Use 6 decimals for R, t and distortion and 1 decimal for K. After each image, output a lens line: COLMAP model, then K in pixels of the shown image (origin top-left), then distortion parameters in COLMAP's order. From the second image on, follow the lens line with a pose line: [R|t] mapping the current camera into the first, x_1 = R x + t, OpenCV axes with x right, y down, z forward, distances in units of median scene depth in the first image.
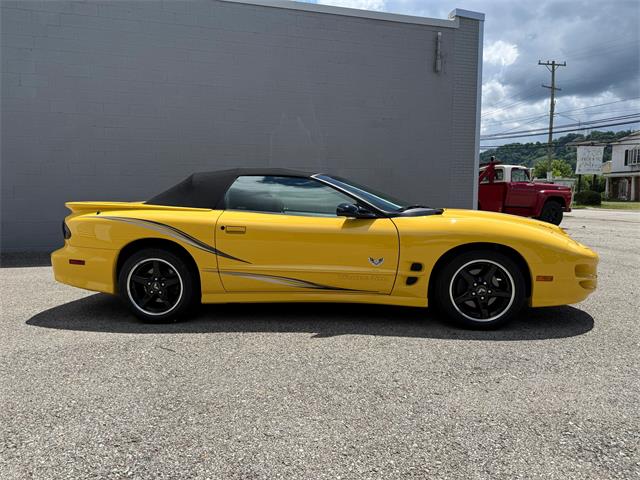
lens RADIAL K [[456.5, 0, 320.0], [0, 456.5, 240.0], [0, 0, 1]] dist [0.010458, -0.021413]
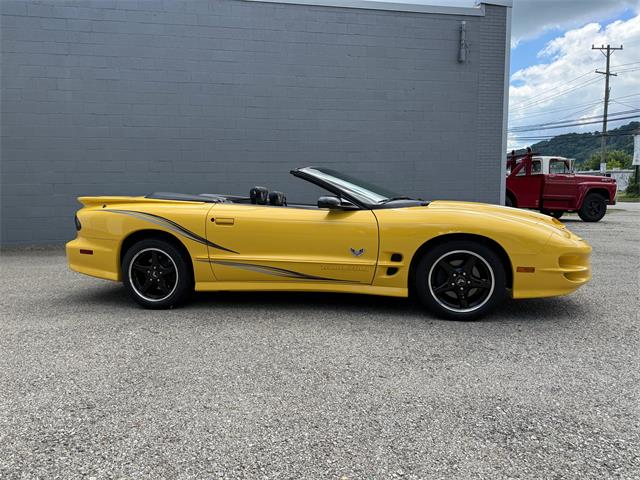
lens RADIAL K [[456.5, 0, 320.0], [0, 456.5, 240.0], [0, 0, 1]] dist [0.010458, -0.021413]
pose [[0.994938, 0.001694, -0.100477, 0.133493], [-0.000582, 0.999938, 0.011096, 0.008270], [0.100489, -0.010981, 0.994878, -0.025891]]
